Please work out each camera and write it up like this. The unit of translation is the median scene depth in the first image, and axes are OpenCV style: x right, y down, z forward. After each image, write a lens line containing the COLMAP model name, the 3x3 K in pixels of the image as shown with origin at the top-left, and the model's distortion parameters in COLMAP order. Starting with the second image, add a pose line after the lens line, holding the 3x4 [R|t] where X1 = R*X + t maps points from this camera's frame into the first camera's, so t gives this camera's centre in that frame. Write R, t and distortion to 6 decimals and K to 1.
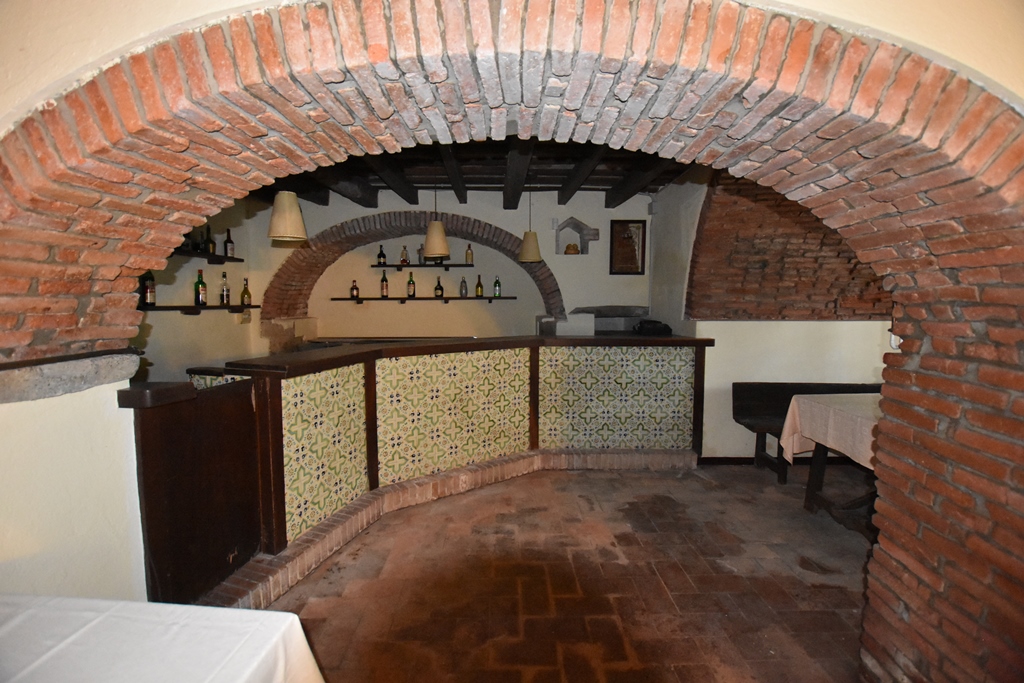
lens RADIAL K [[442.2, 0, 510.9], [0, 442.2, 333.3], [0, 0, 1]] dist [-0.047872, 0.009196]
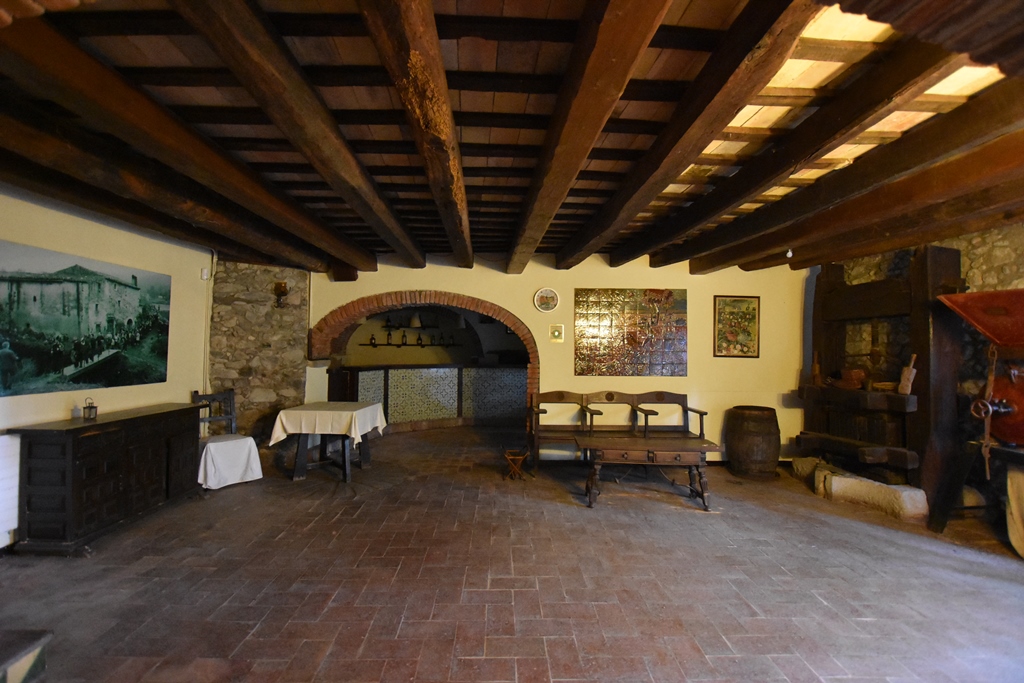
lens RADIAL K [[442.2, 0, 510.9], [0, 442.2, 333.3], [0, 0, 1]] dist [-0.047872, 0.009196]
pose [[0.999830, 0.009827, 0.015582, 0.264782], [-0.008167, 0.994620, -0.103265, 0.081549], [-0.016513, 0.103120, 0.994532, -1.169908]]
